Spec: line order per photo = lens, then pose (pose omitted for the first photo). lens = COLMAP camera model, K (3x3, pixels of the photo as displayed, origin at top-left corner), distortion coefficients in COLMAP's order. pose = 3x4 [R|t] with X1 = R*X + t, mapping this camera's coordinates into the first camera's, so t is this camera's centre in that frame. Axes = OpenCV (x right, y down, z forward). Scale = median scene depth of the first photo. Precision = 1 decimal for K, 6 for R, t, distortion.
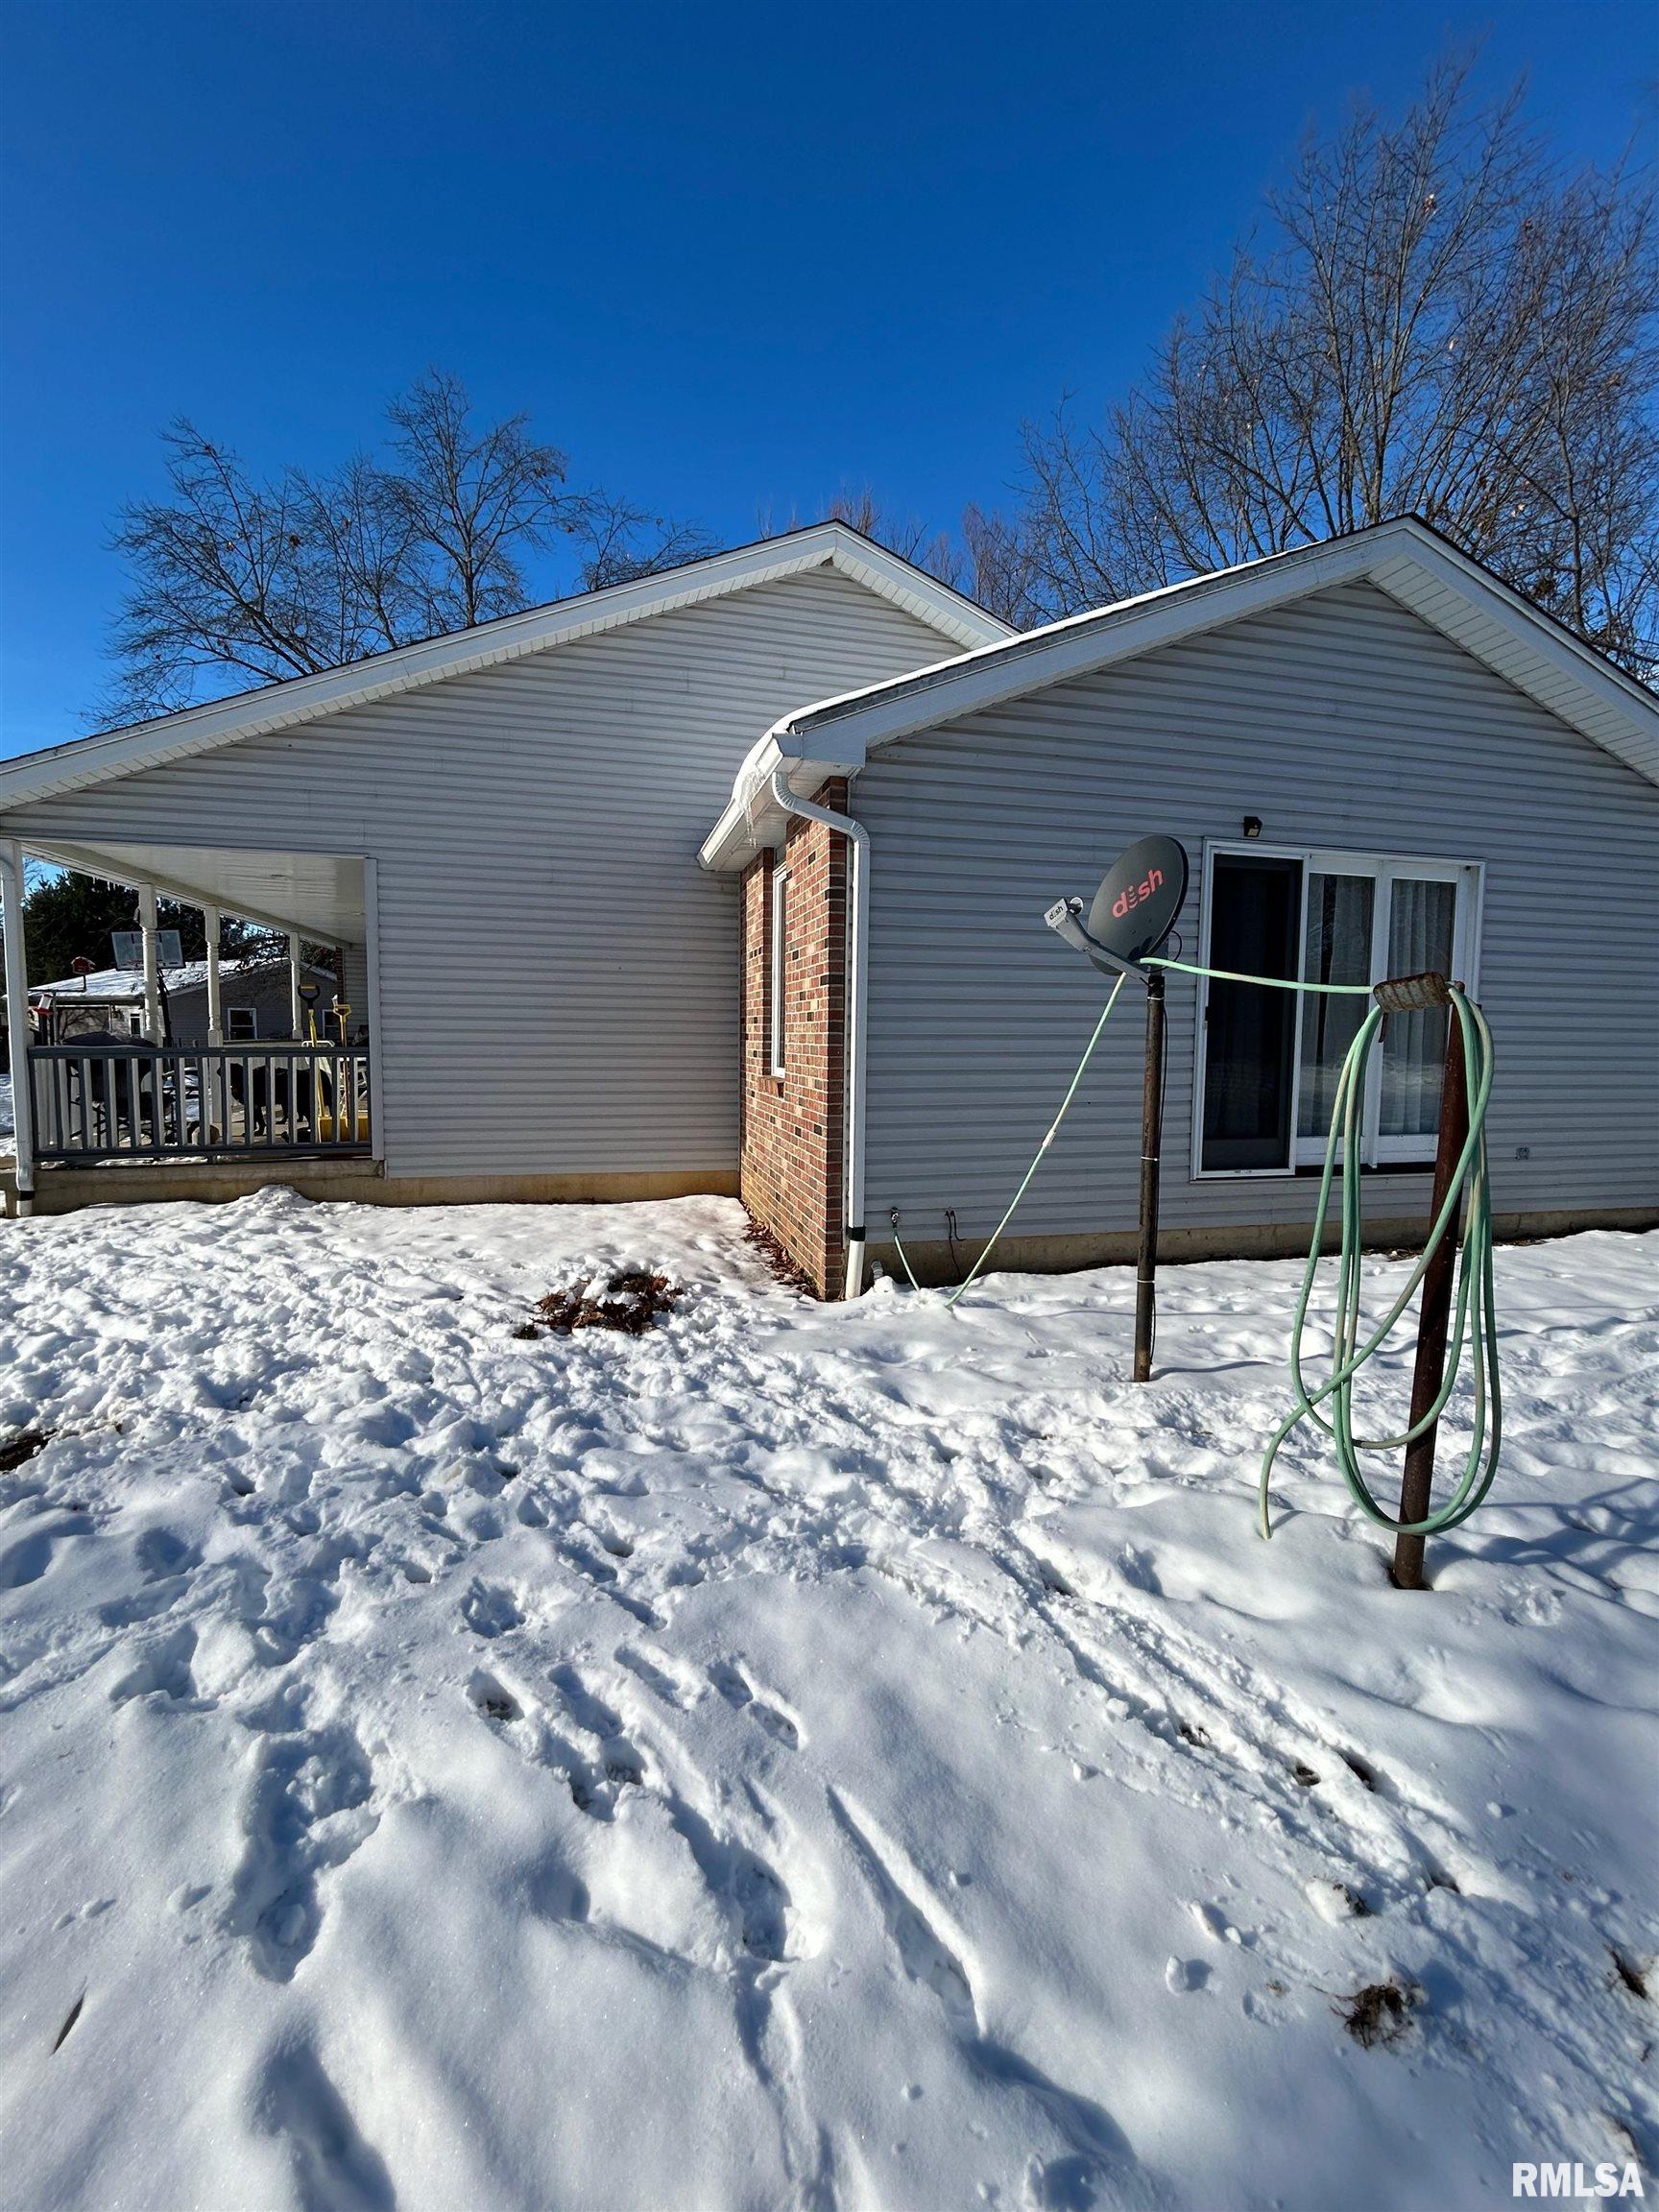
lens RADIAL K [[890.4, 0, 838.1], [0, 890.4, 1102.4], [0, 0, 1]] dist [-0.003166, -0.000267]
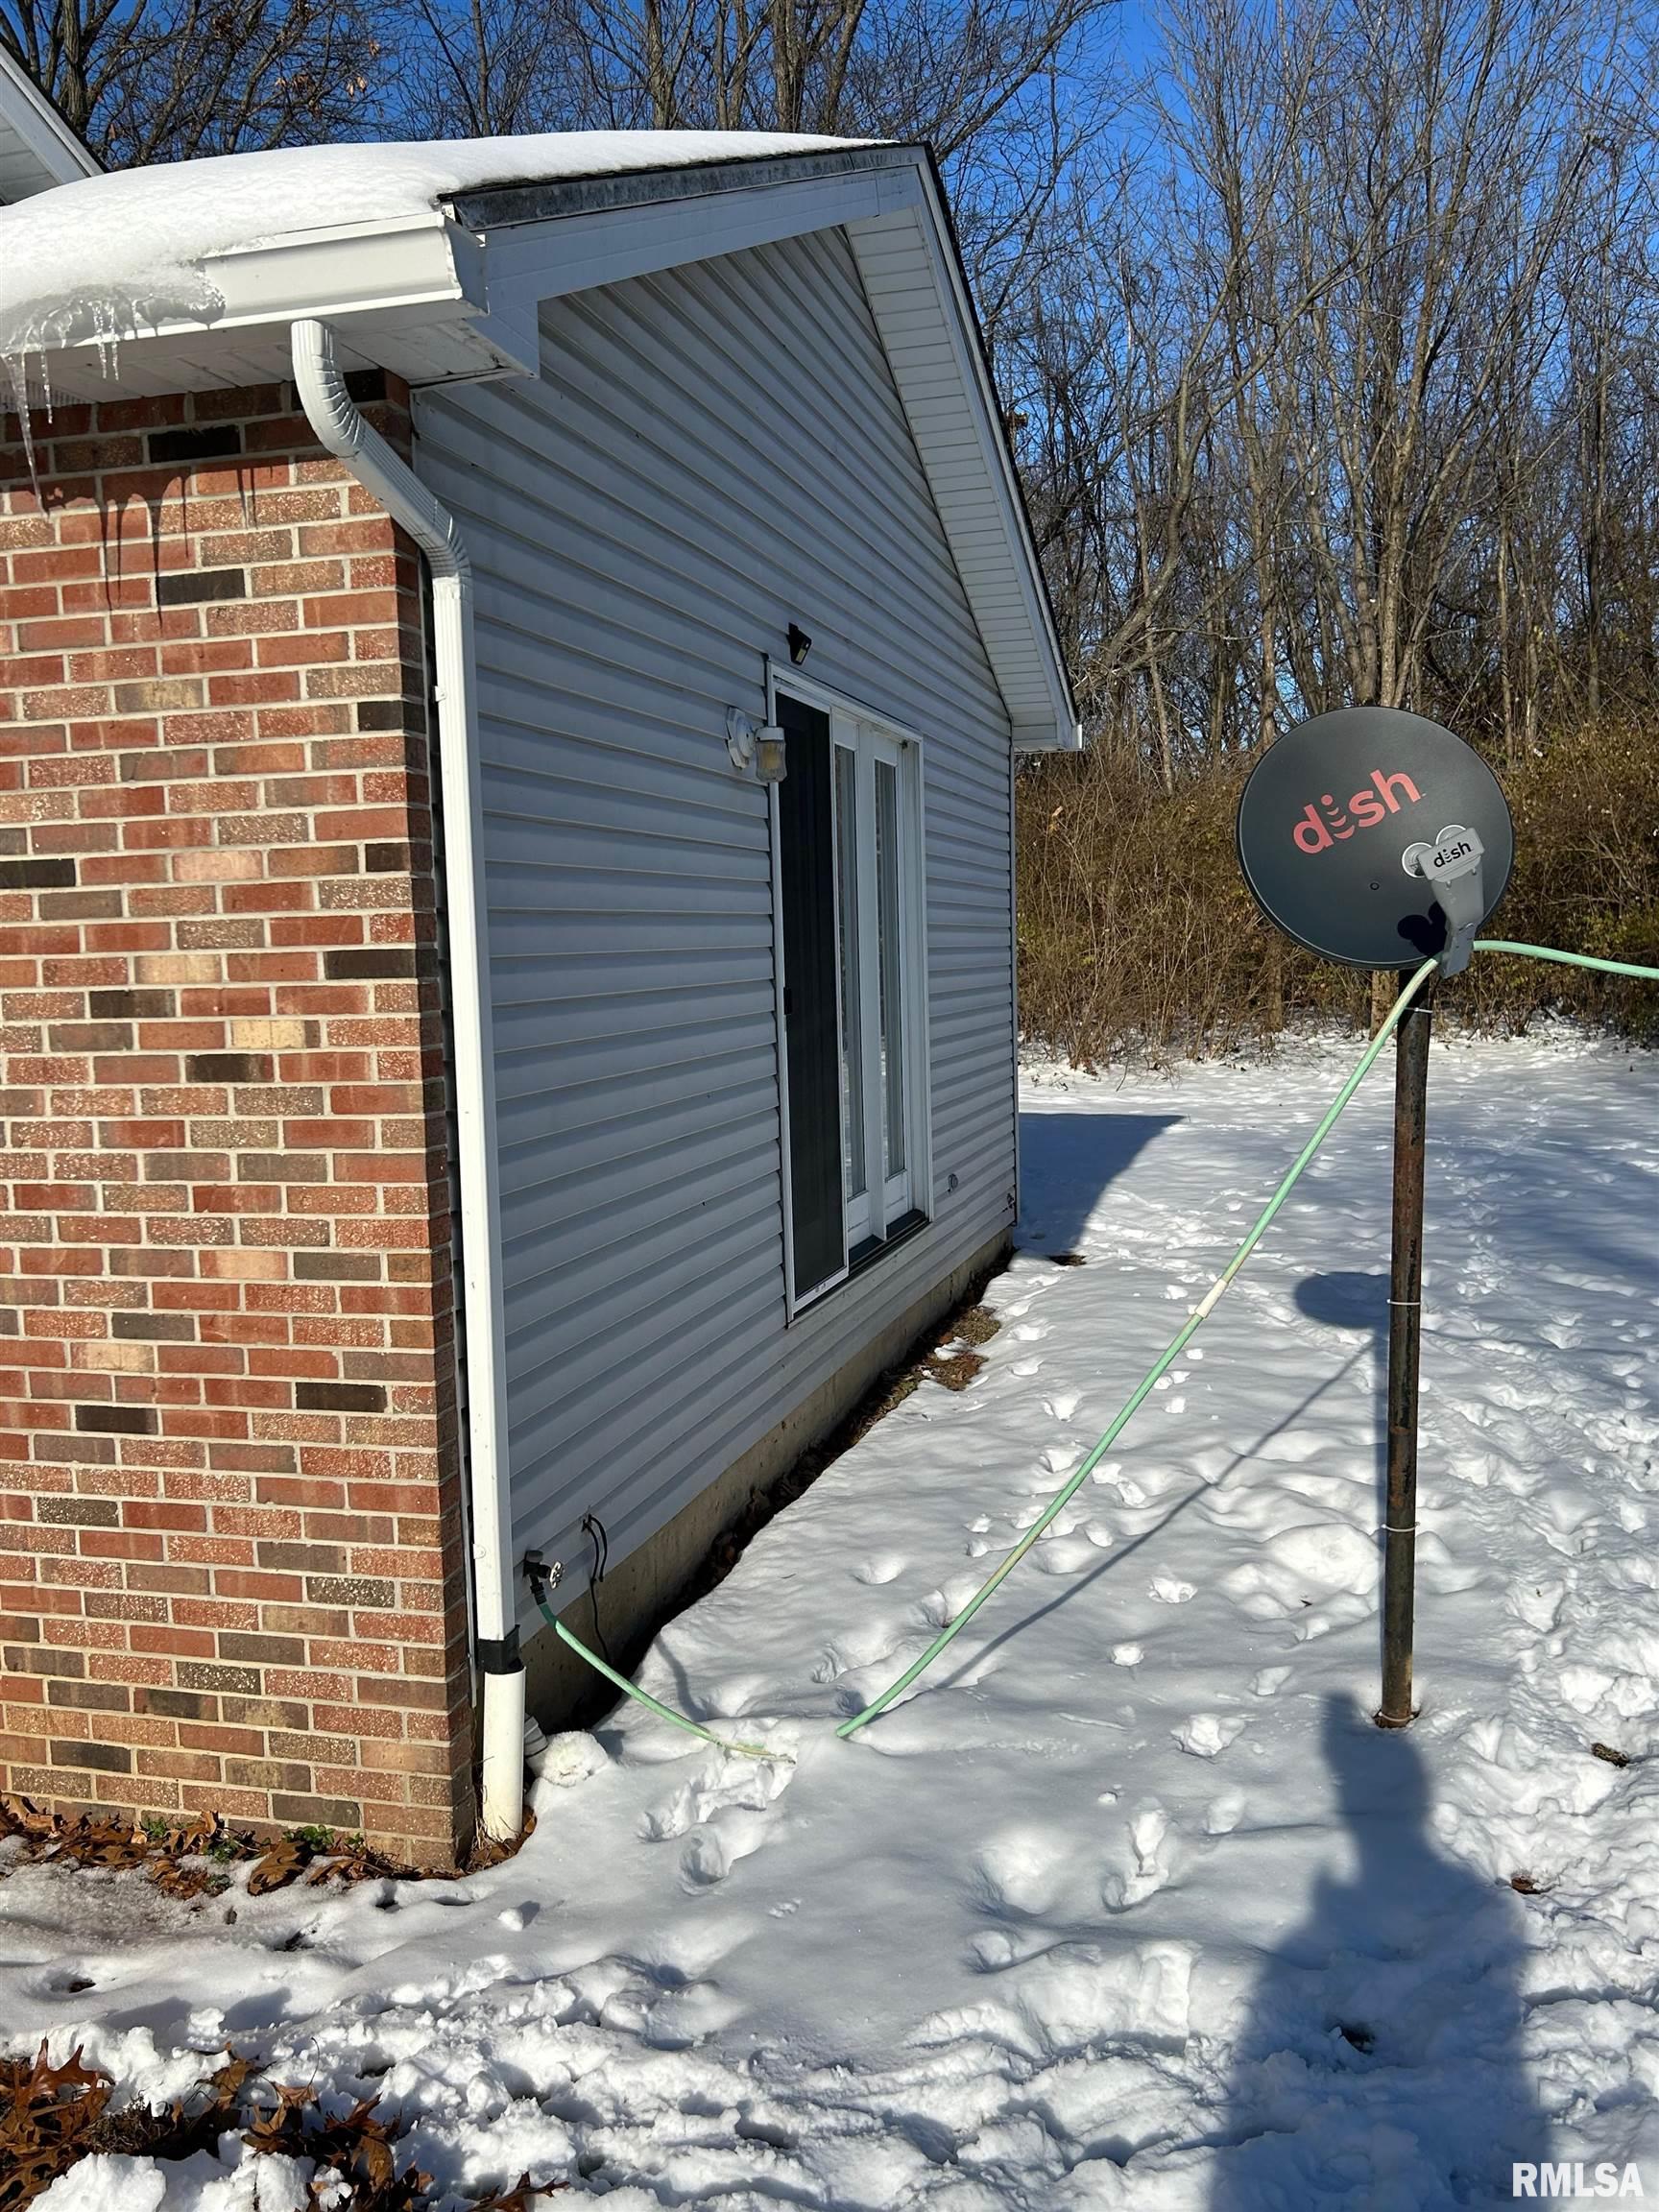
lens RADIAL K [[1768.1, 0, 830.6], [0, 1768.1, 1110.2], [0, 0, 1]] dist [0.034729, -0.000346]
pose [[0.510528, -0.089293, 0.855212, -0.531855], [0.088727, 0.994755, 0.050896, -0.100015], [-0.855271, 0.049896, 0.515773, 0.523123]]
